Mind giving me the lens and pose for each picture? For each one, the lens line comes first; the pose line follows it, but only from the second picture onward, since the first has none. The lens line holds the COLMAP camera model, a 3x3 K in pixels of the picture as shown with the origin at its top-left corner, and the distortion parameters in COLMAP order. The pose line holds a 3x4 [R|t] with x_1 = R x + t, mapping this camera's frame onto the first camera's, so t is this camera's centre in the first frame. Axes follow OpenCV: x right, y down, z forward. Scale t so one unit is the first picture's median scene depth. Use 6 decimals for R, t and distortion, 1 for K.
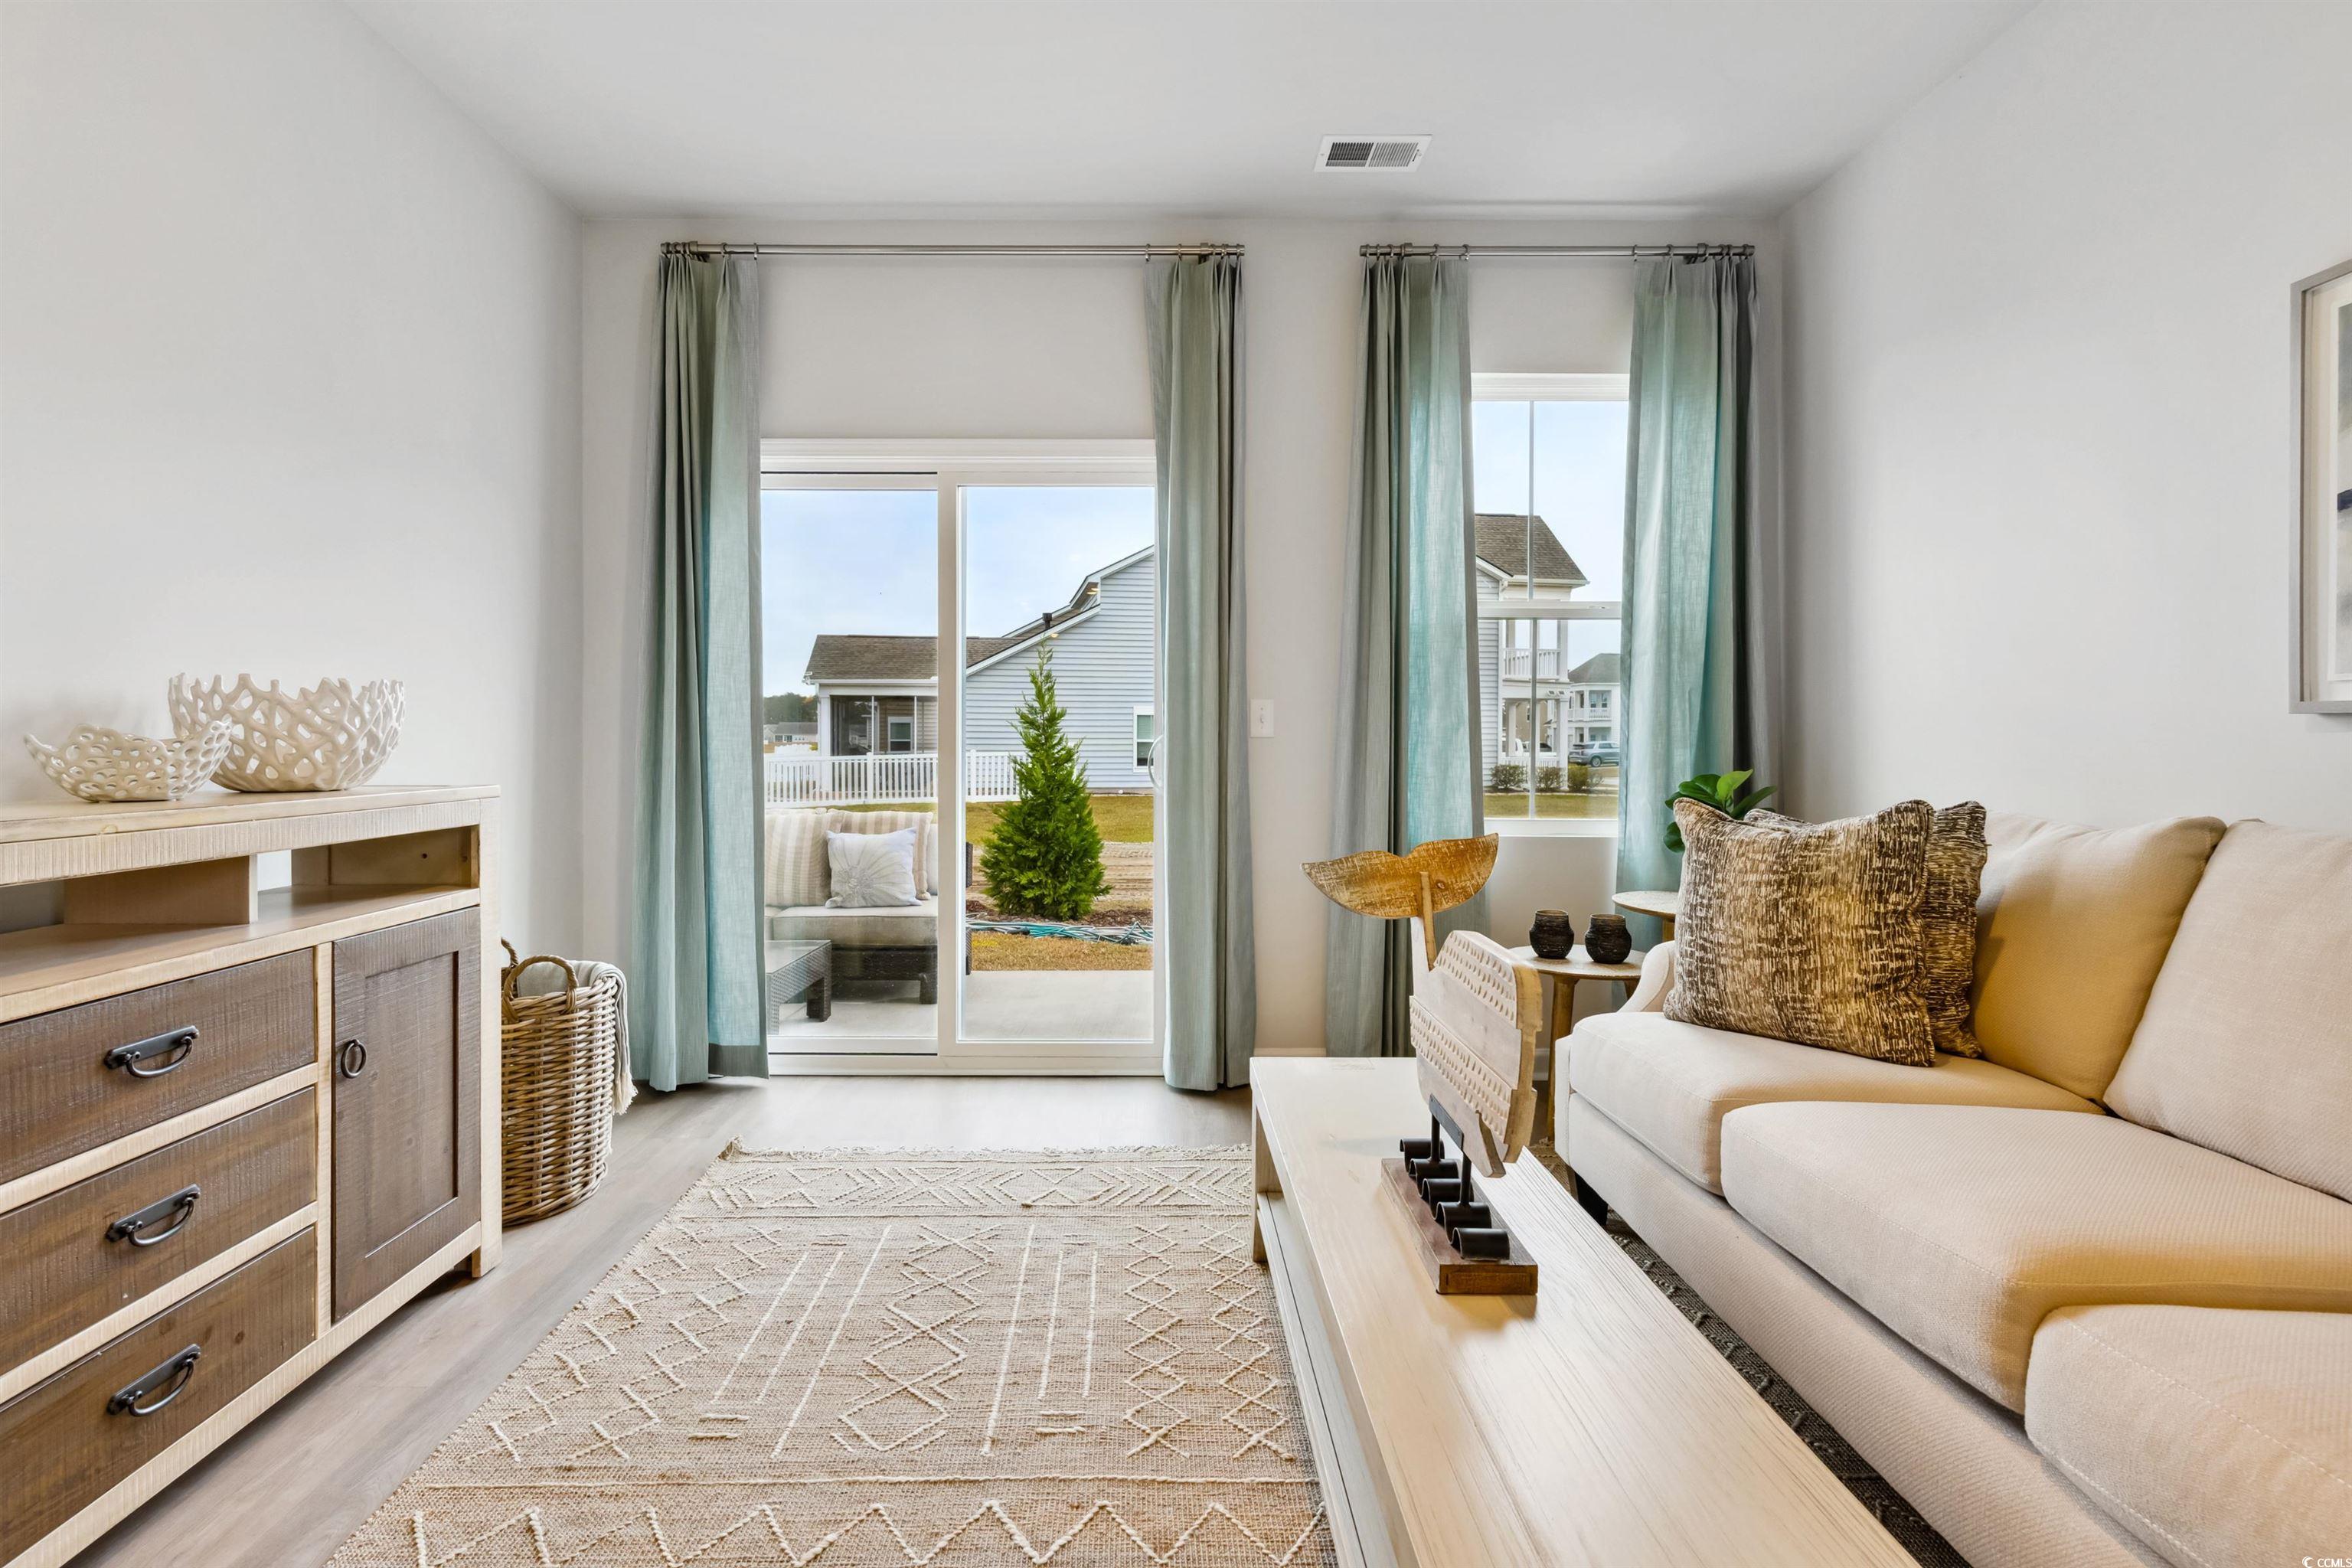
lens RADIAL K [[1160.9, 0, 1169.7], [0, 1160.9, 765.6], [0, 0, 1]] dist [0.001958, 0.000050]
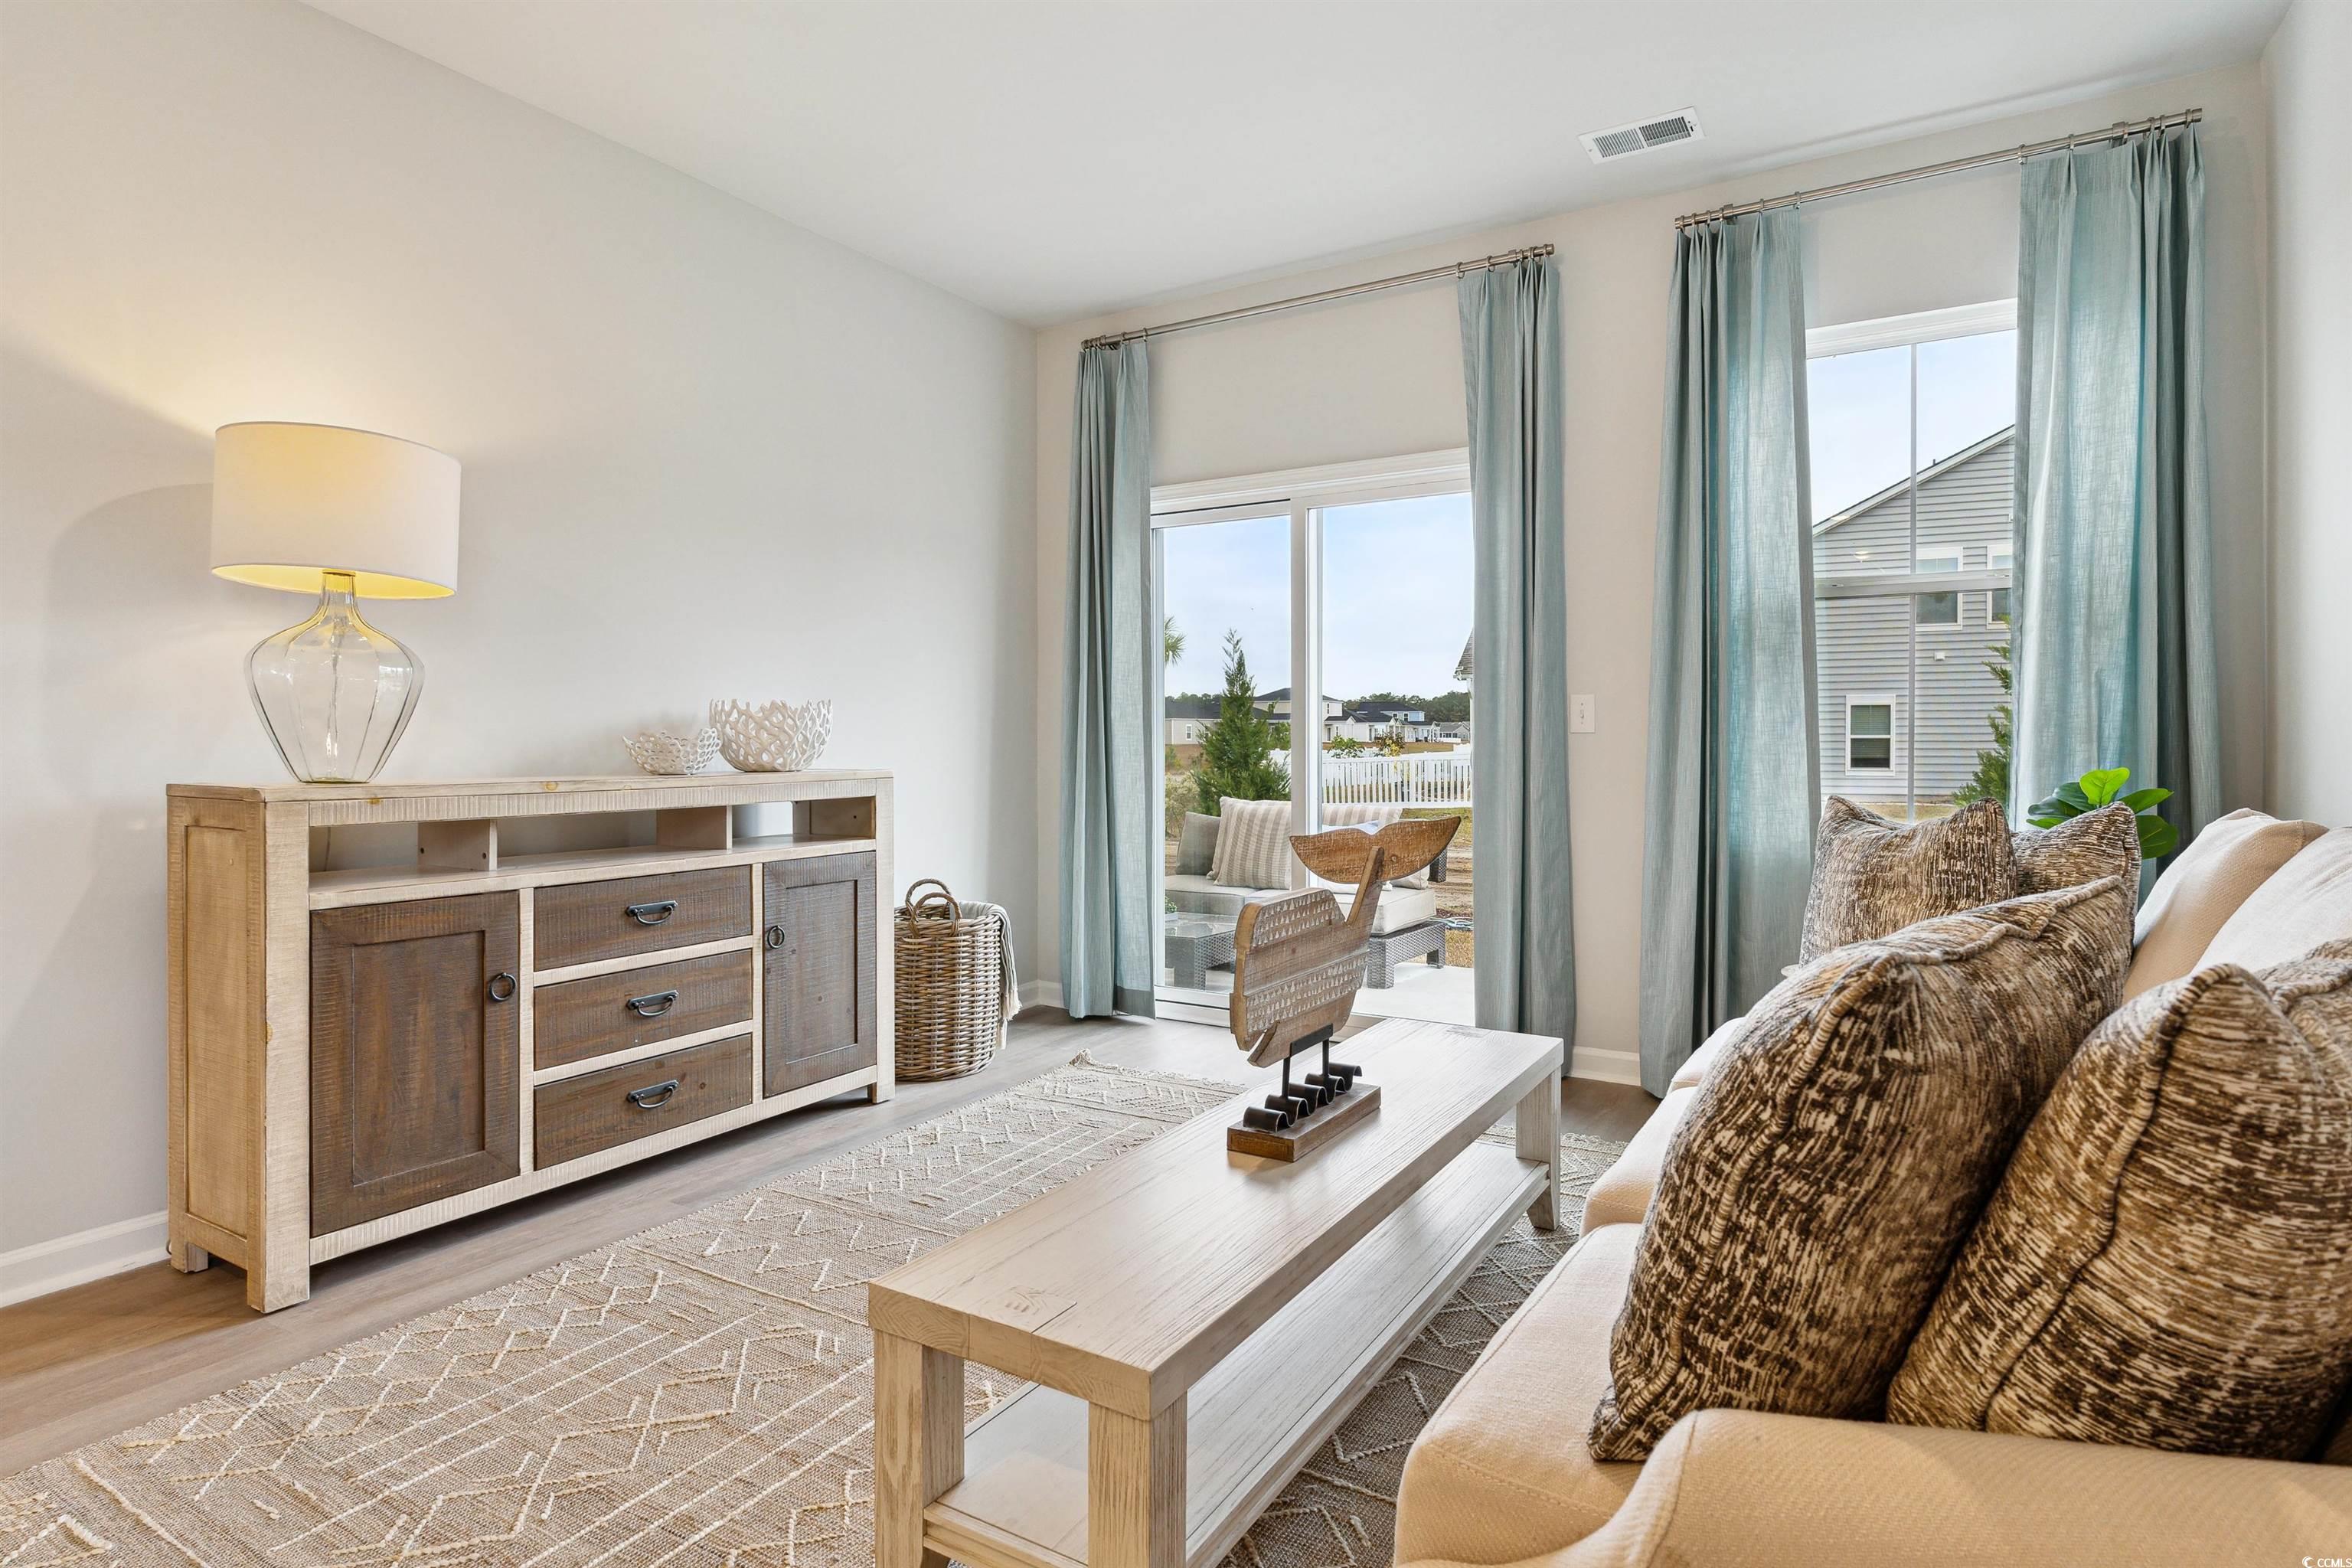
lens RADIAL K [[1266.2, 0, 1171.5], [0, 1266.2, 773.2], [0, 0, 1]] dist [0.000792, 0.000104]
pose [[0.848611, 0.010155, -0.528919, 0.496834], [-0.007070, 0.999944, 0.007854, 0.005665], [0.528969, -0.002926, 0.848636, -0.142828]]
